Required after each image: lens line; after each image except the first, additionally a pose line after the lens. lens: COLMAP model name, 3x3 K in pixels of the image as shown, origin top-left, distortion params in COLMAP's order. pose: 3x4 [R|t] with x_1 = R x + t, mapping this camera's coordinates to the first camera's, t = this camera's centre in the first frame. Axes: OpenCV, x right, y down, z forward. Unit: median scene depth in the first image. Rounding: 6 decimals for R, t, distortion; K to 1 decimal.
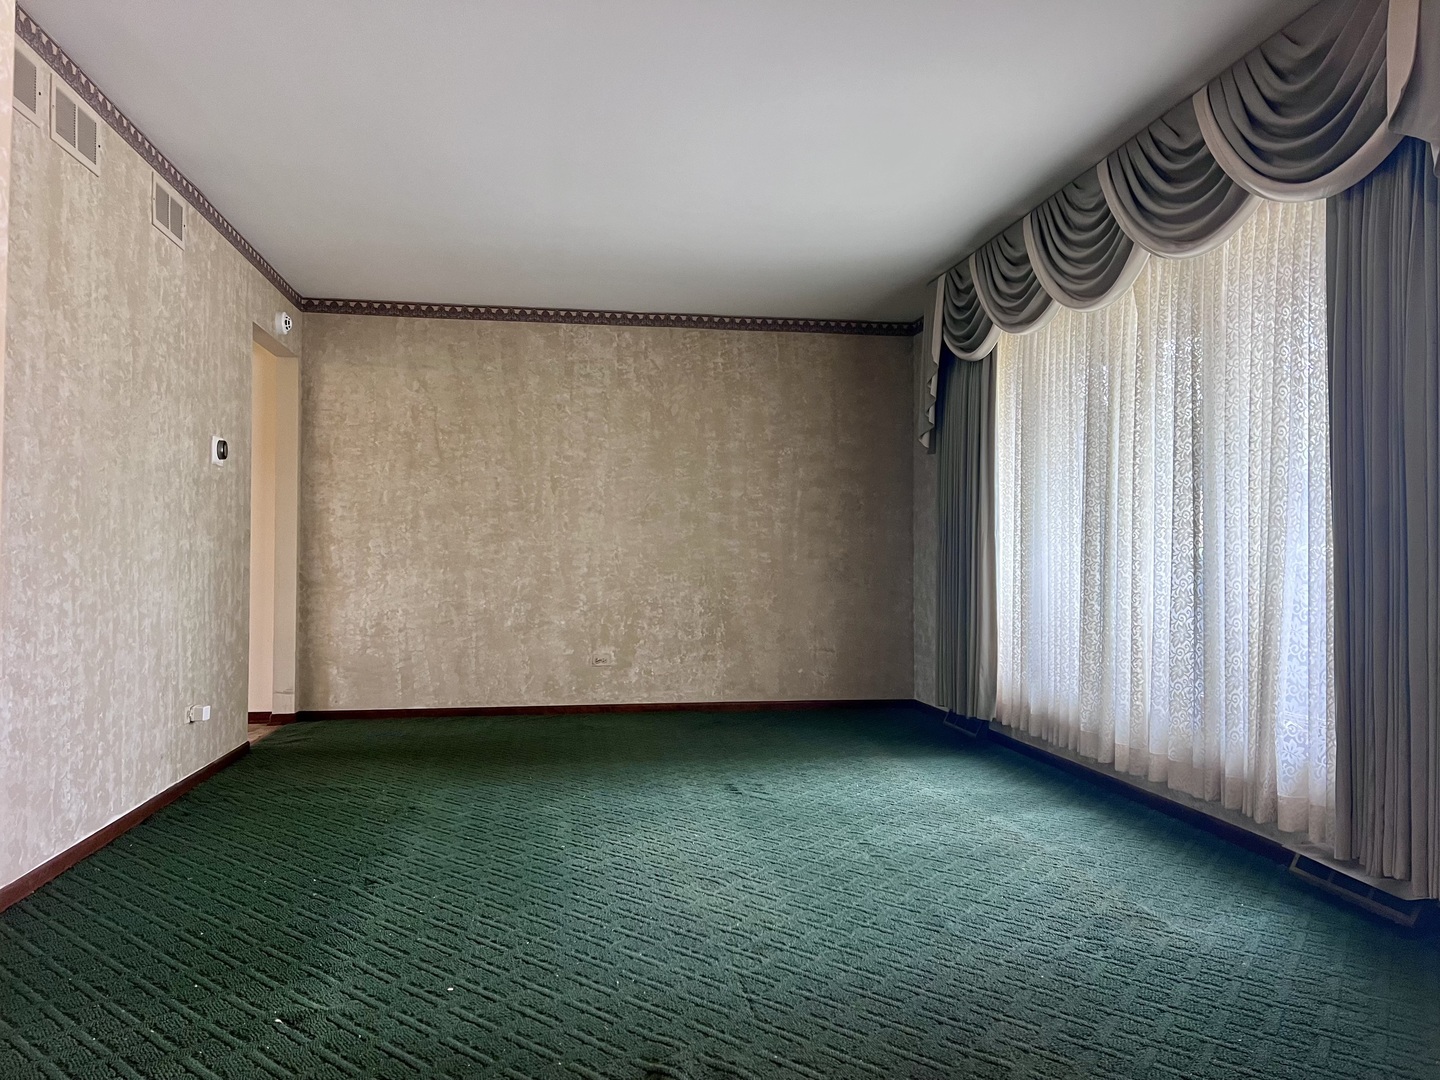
lens RADIAL K [[1079.9, 0, 735.8], [0, 1079.9, 540.8], [0, 0, 1]] dist [0.070638, -0.078760]
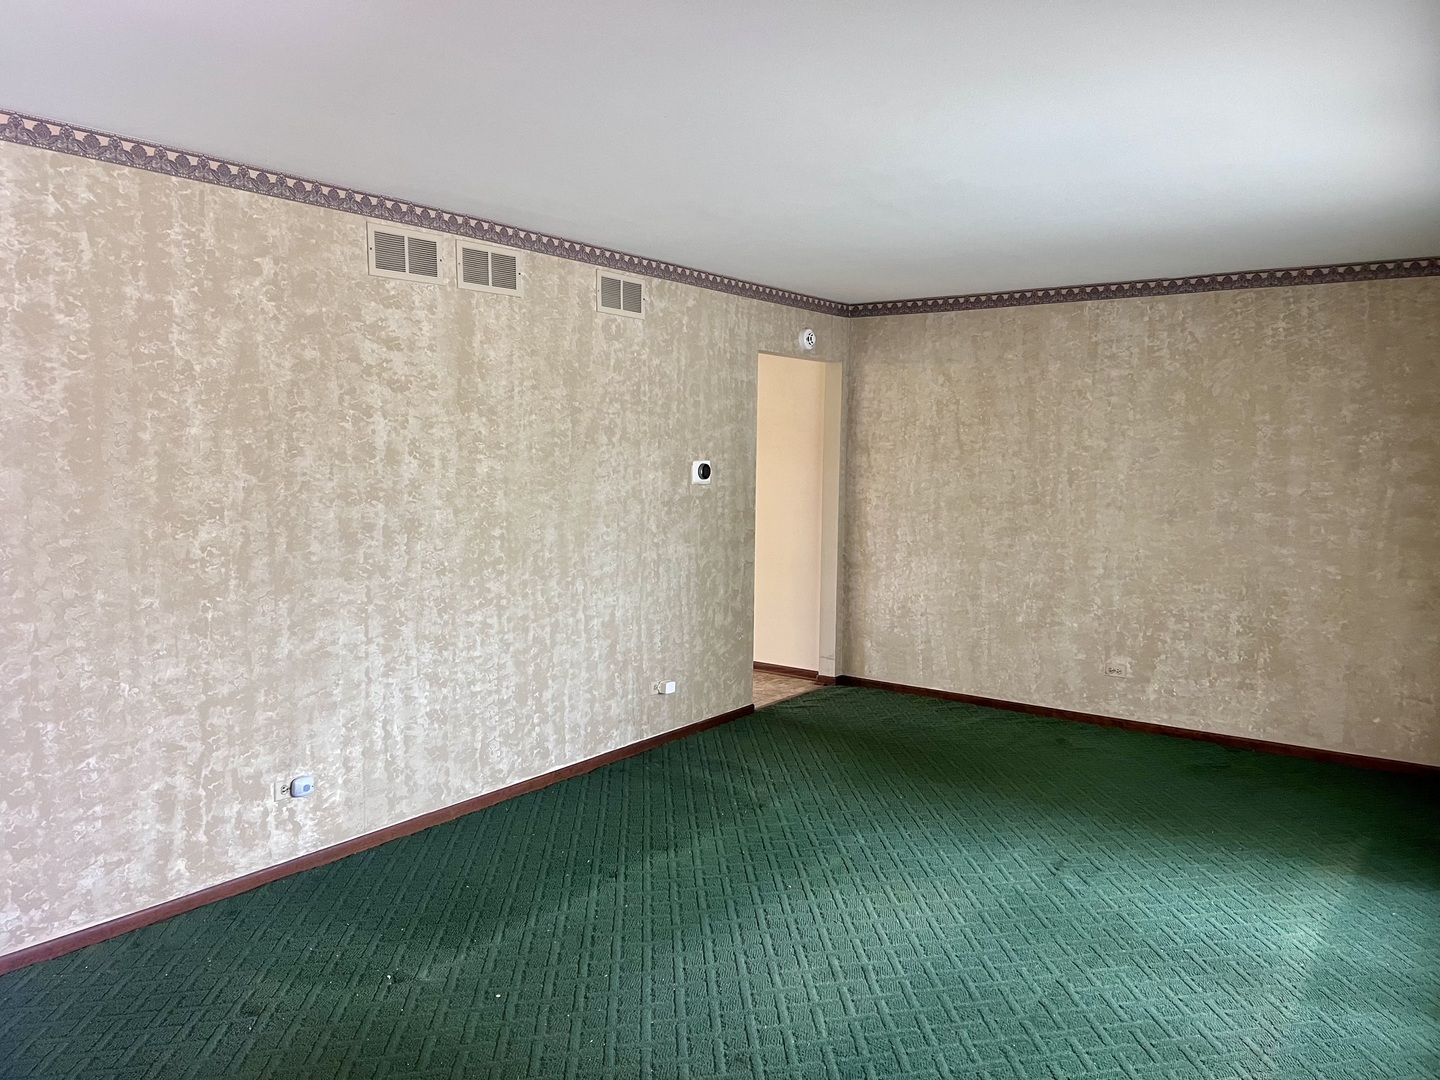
lens RADIAL K [[1079.9, 0, 721.8], [0, 1079.9, 545.2], [0, 0, 1]] dist [0.070638, -0.078760]
pose [[0.701715, 0.070042, -0.709006, 0.297206], [0.001866, 0.994972, 0.100139, -0.090709], [0.712455, -0.071592, 0.698056, 0.129214]]
